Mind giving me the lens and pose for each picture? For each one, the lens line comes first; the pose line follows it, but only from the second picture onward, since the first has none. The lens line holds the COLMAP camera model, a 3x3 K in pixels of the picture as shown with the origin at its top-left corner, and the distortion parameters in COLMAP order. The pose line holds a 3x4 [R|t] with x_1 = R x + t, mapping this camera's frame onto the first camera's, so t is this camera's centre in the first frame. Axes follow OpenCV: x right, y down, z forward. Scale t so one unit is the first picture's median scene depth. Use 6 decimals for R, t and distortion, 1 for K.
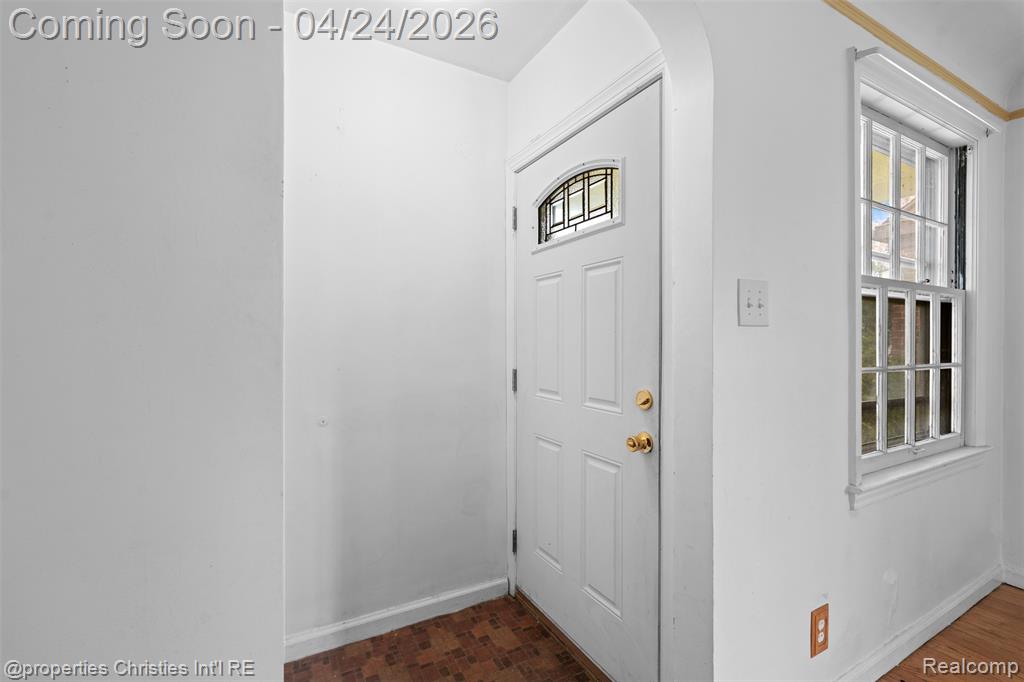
lens RADIAL K [[450.2, 0, 504.0], [0, 450.2, 343.9], [0, 0, 1]] dist [-0.007193, 0.002240]
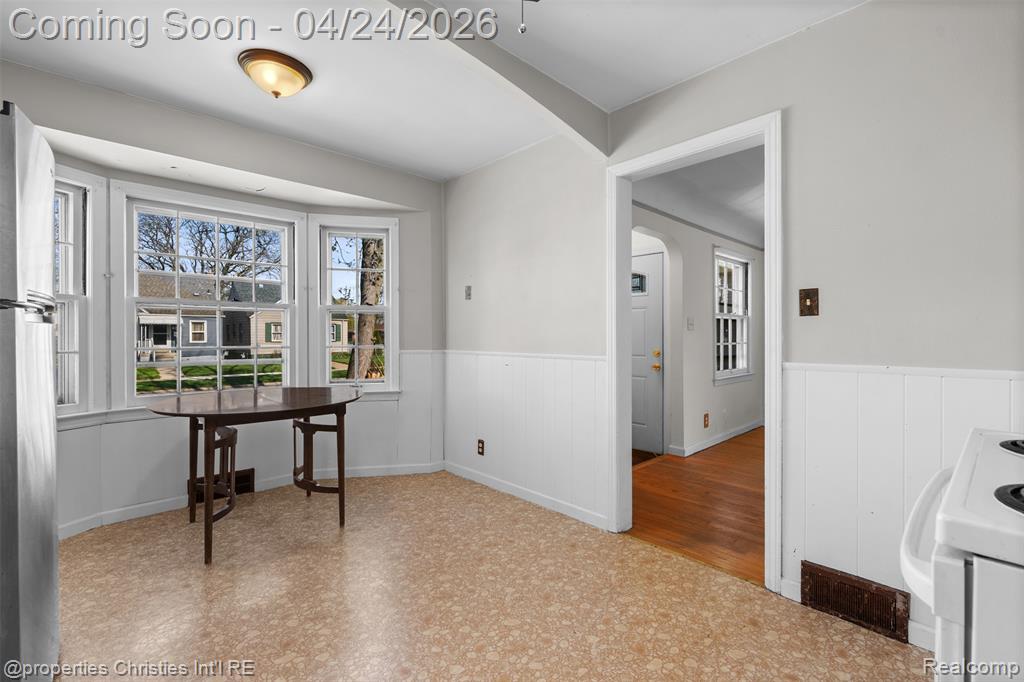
lens RADIAL K [[450.2, 0, 509.2], [0, 450.2, 336.0], [0, 0, 1]] dist [-0.007193, 0.002240]
pose [[0.966918, -0.008848, 0.254933, -1.226626], [0.006703, 0.999934, 0.009282, -0.031173], [-0.254999, -0.007267, 0.966914, -1.457231]]
